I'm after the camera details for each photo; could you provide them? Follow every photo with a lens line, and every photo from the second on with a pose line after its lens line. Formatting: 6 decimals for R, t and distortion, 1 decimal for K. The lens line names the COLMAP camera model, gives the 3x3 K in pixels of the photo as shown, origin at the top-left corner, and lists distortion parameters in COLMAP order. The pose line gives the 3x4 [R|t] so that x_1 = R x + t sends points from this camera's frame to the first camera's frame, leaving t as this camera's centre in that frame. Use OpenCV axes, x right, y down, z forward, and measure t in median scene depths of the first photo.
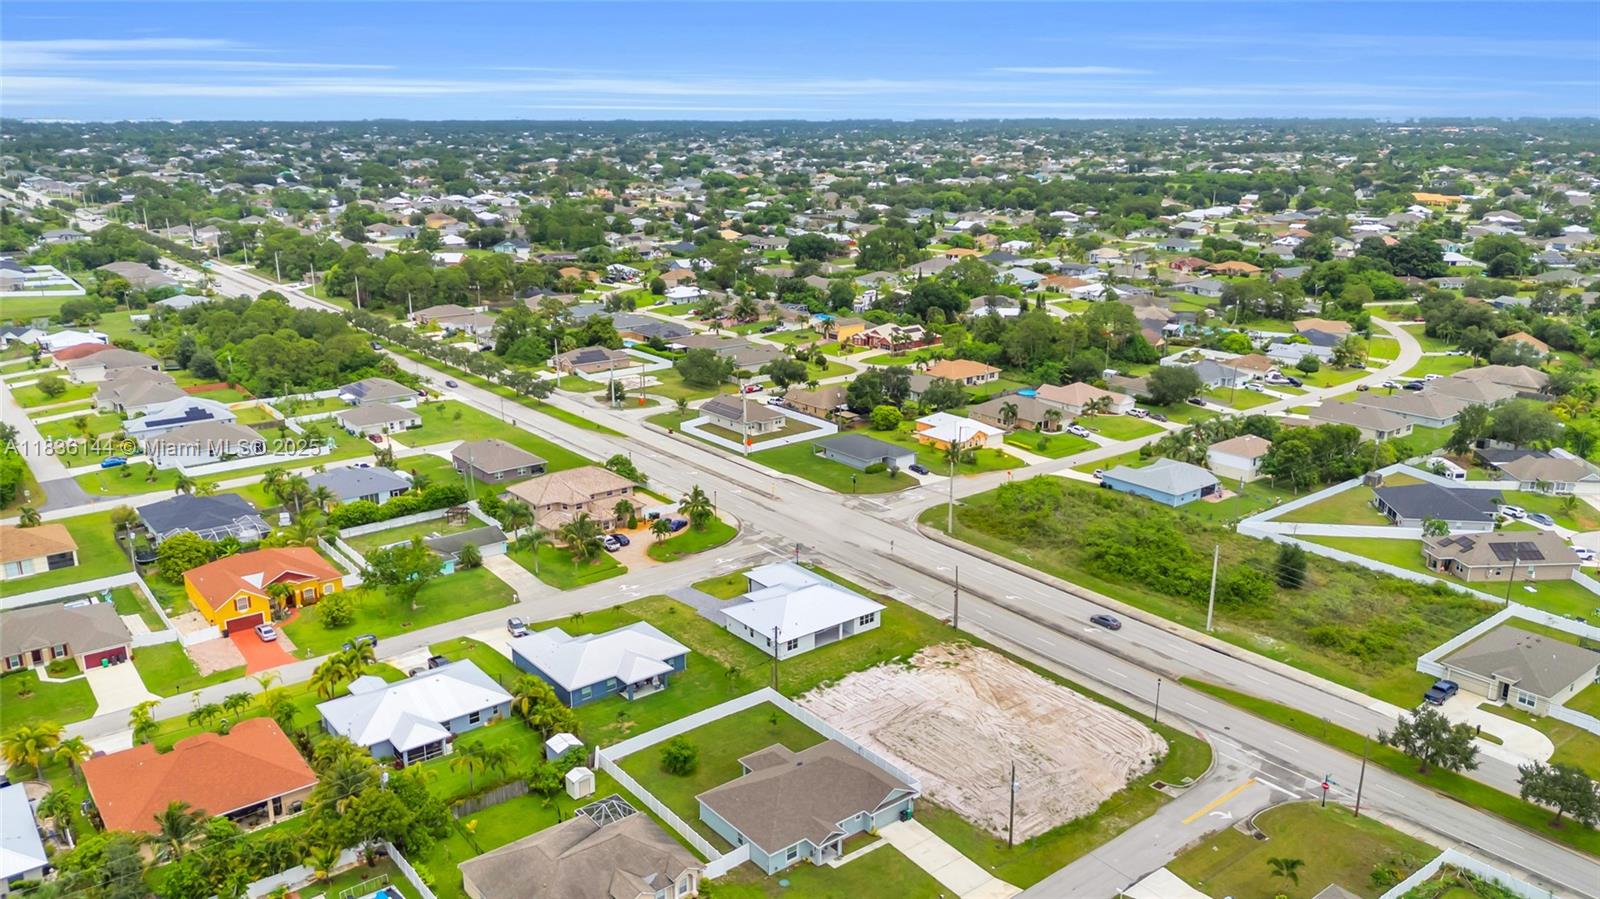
lens RADIAL K [[1167.7, 0, 800.0], [0, 1167.7, 449.5], [0, 0, 1]] dist [0.080726, -0.079251]
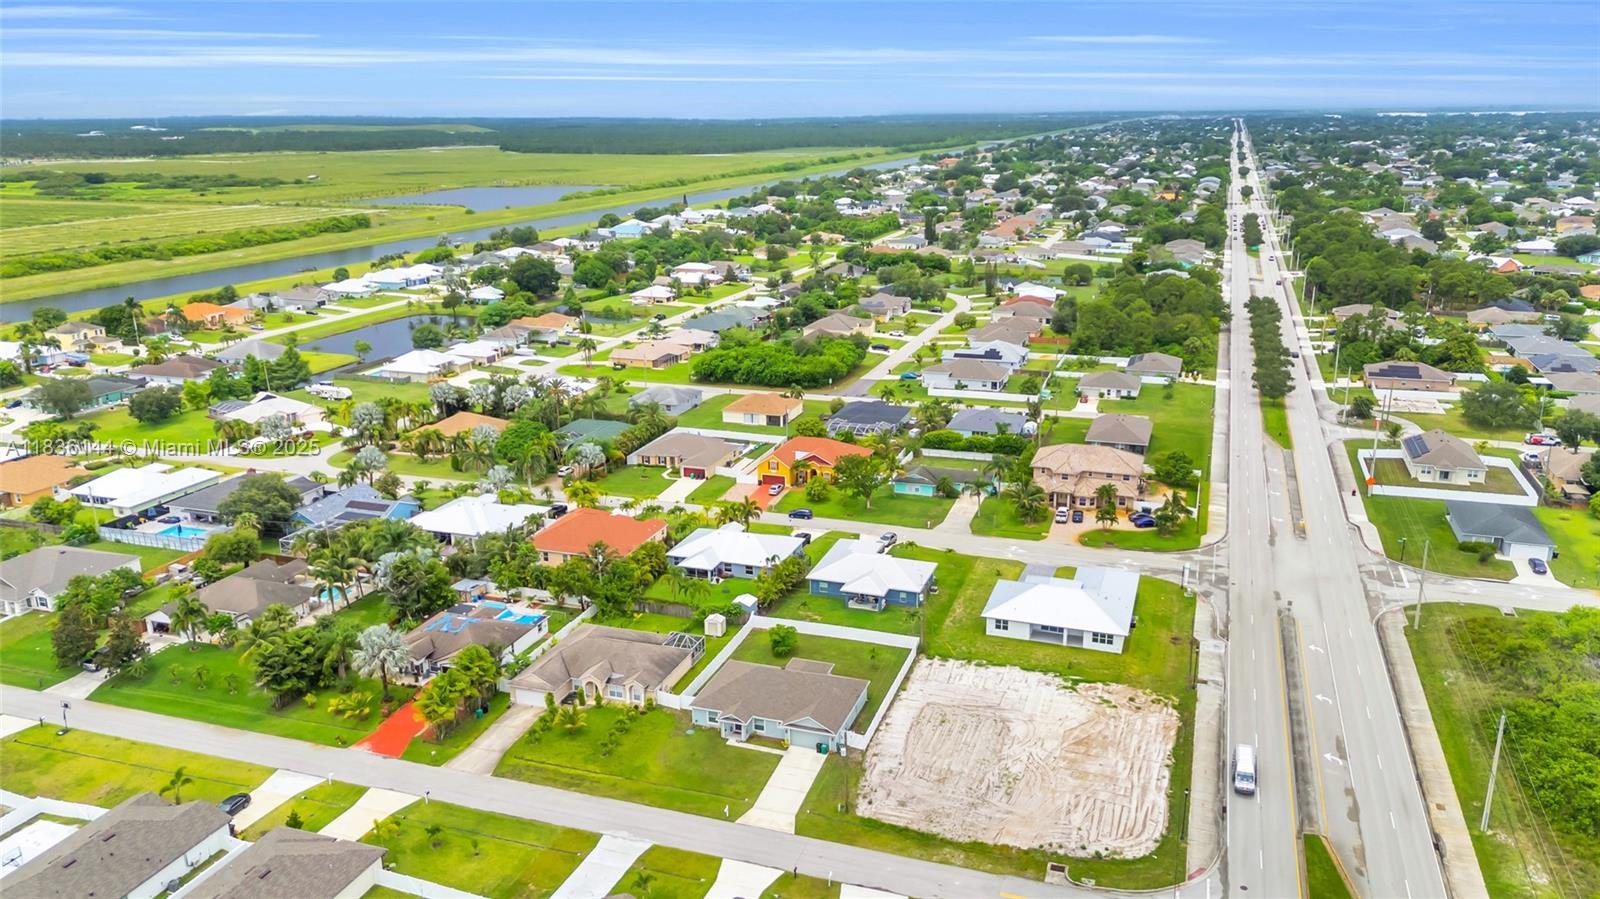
lens RADIAL K [[1166.7, 0, 800.0], [0, 1166.7, 449.5], [0, 0, 1]] dist [0.102900, -0.144856]
pose [[0.532720, 0.226167, -0.815511, 0.666991], [-0.220756, 0.967403, 0.124087, -0.066752], [0.816993, 0.113925, 0.565282, 0.243229]]
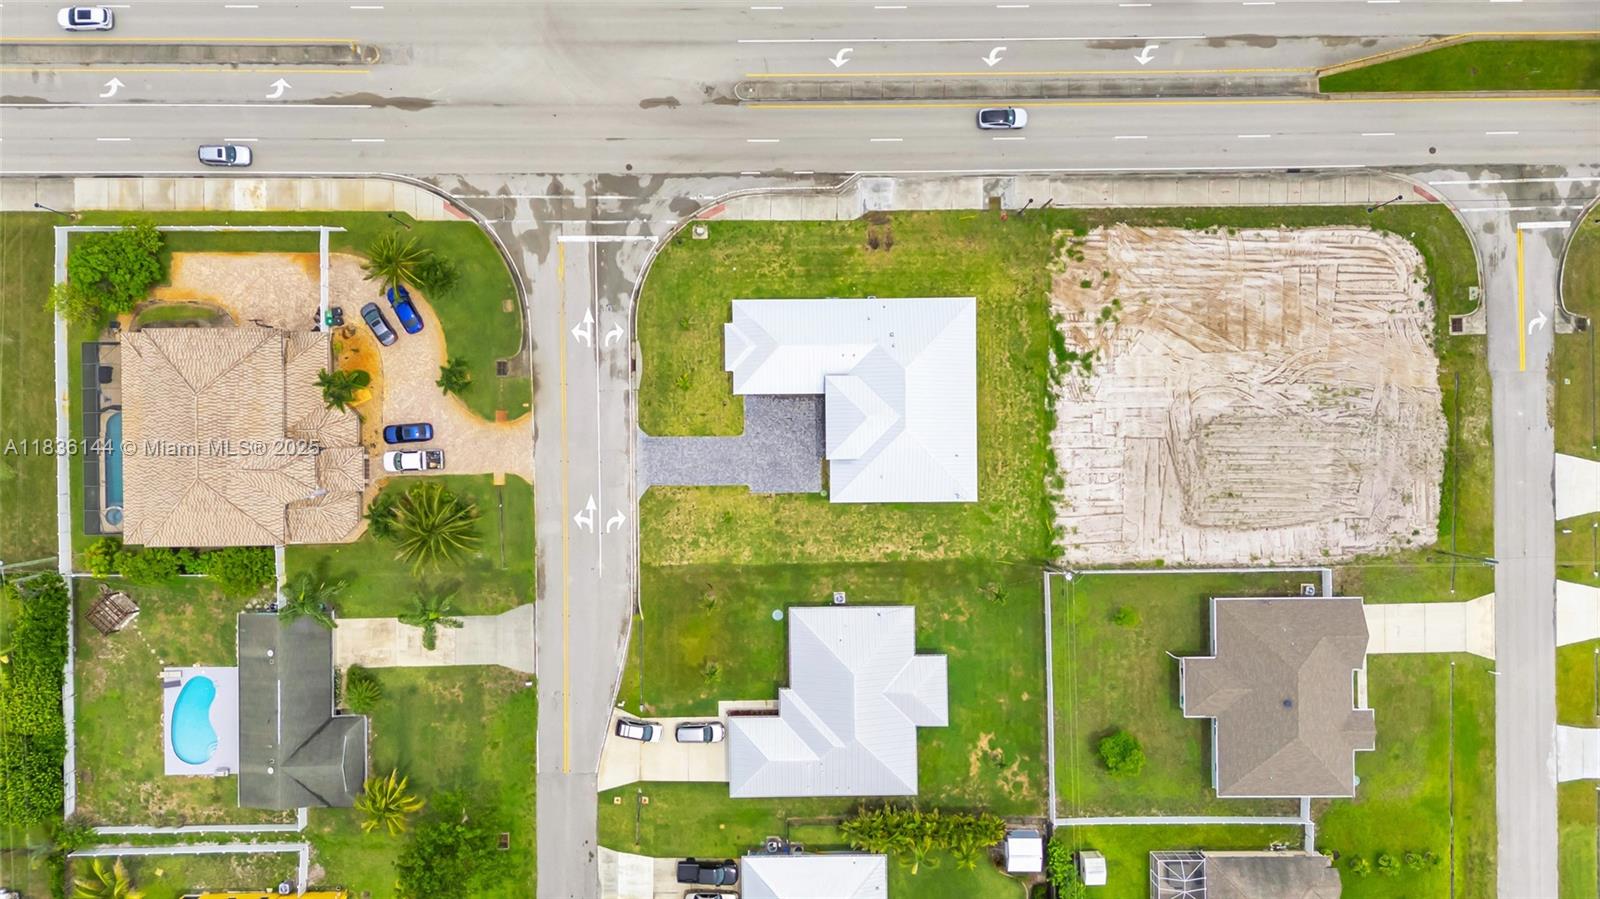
lens RADIAL K [[1166.7, 0, 800.0], [0, 1166.7, 449.5], [0, 0, 1]] dist [0.102900, -0.144856]
pose [[0.614020, -0.789290, -0.001200, -0.053839], [0.208451, 0.160695, 0.964741, -0.515369], [-0.761267, -0.592620, 0.263198, 0.851925]]
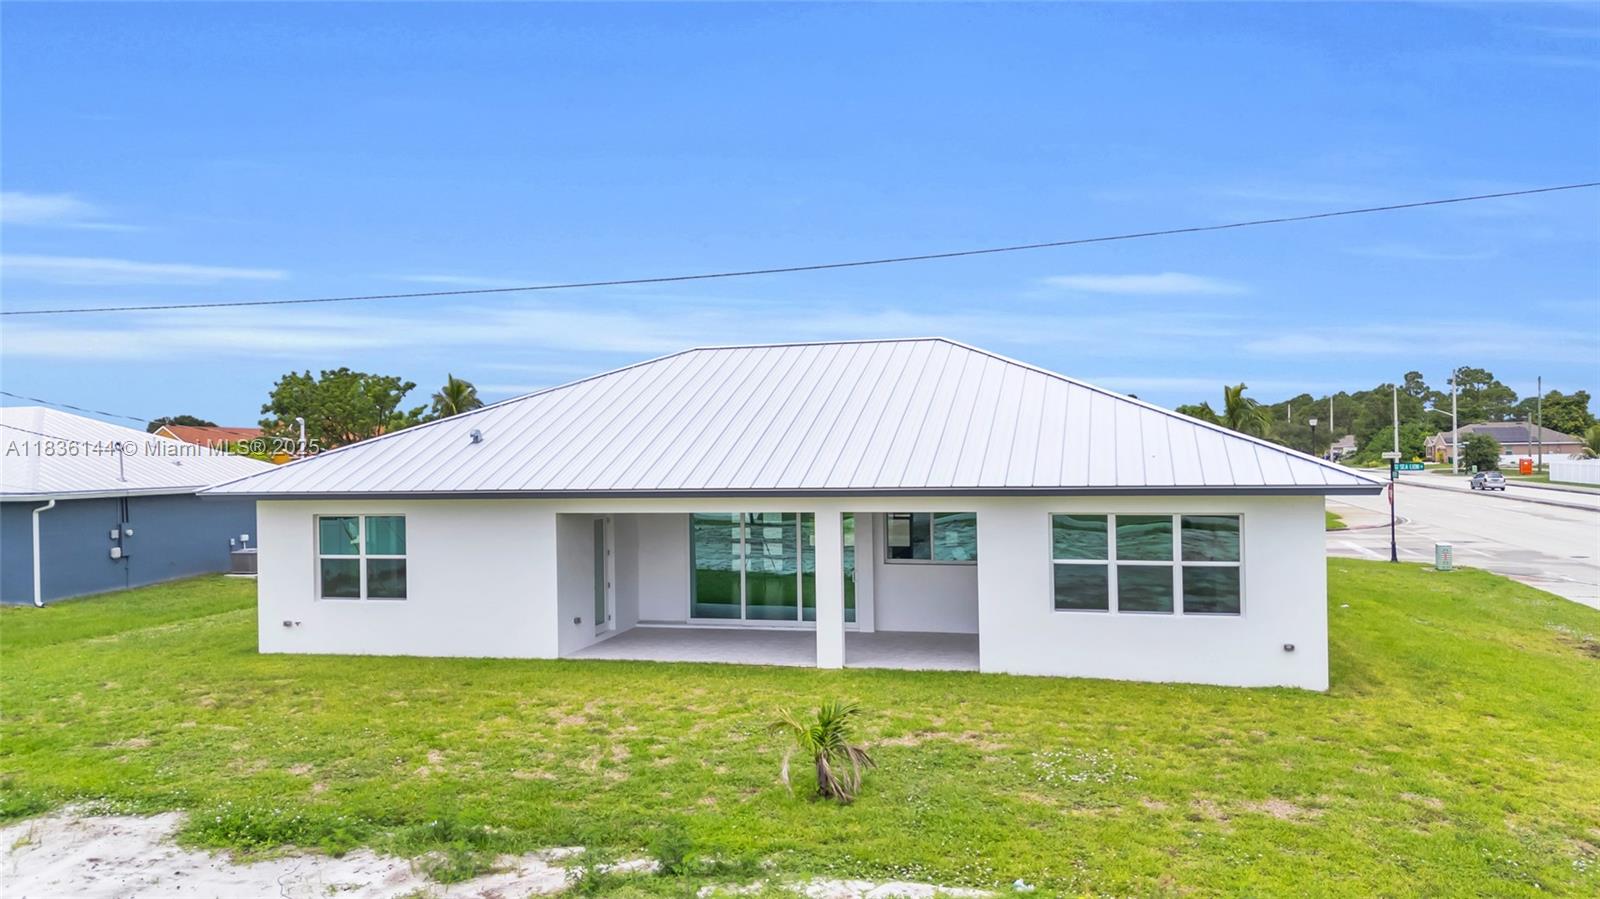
lens RADIAL K [[1167.7, 0, 800.0], [0, 1167.7, 449.5], [0, 0, 1]] dist [0.080726, -0.079251]
pose [[0.614245, -0.012932, -0.789010, 0.123719], [-0.194436, 0.966559, -0.167211, 0.159029], [0.764786, 0.256120, 0.591189, 0.905801]]
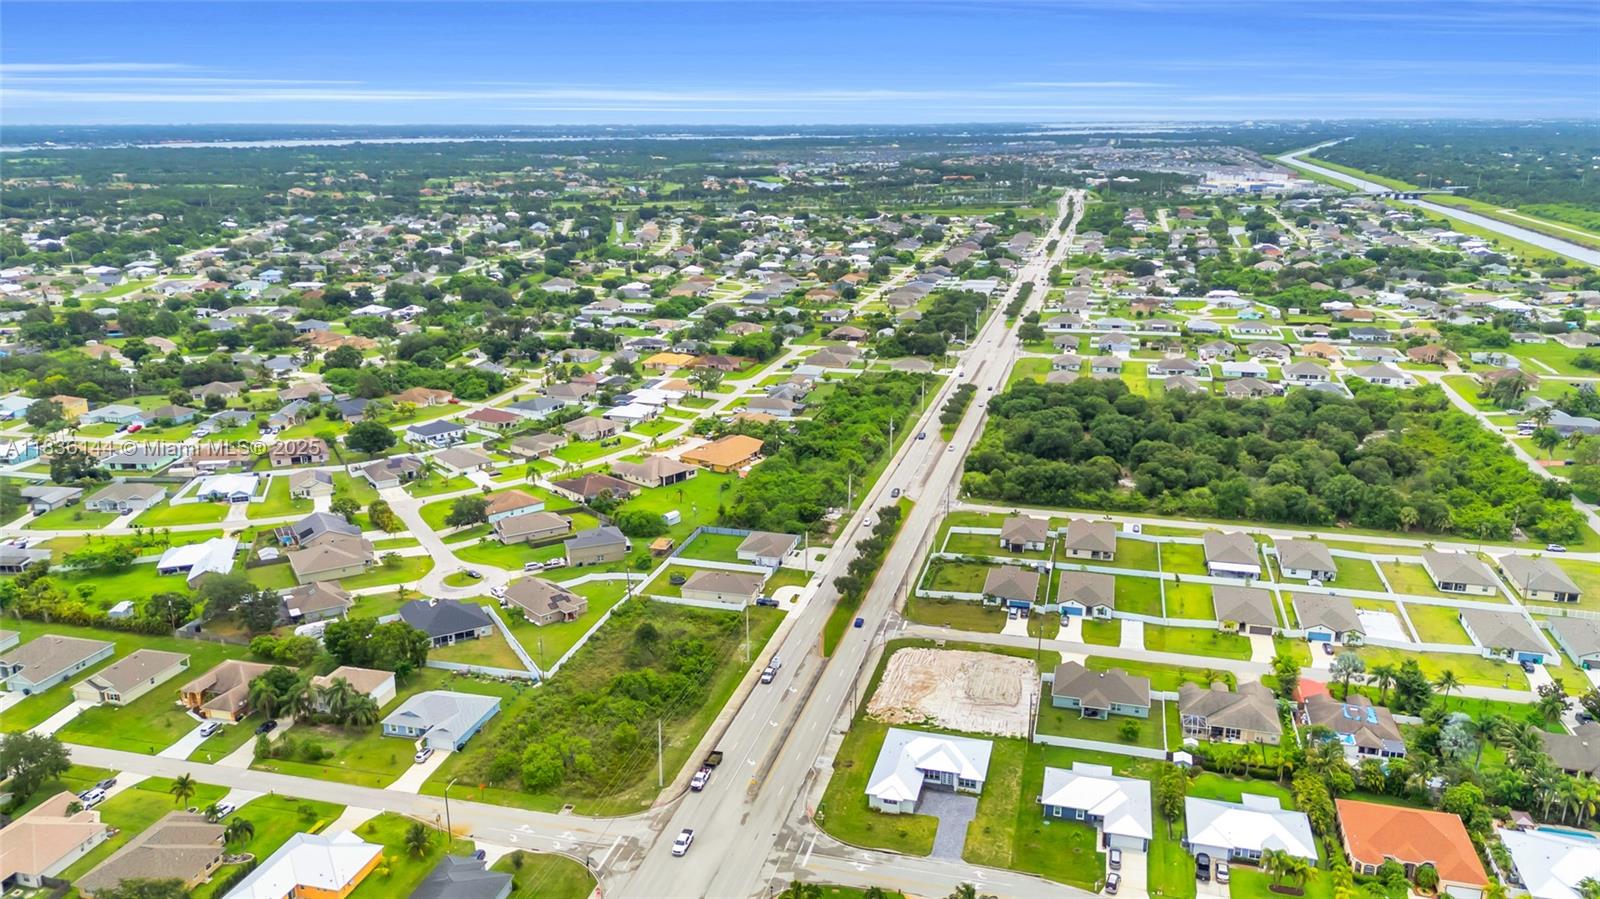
lens RADIAL K [[1166.7, 0, 800.0], [0, 1166.7, 449.5], [0, 0, 1]] dist [0.102900, -0.144856]
pose [[-0.596723, -0.220007, 0.771698, -0.831734], [0.218580, 0.880752, 0.420117, -0.733193], [-0.772104, 0.419372, -0.477476, 1.591415]]
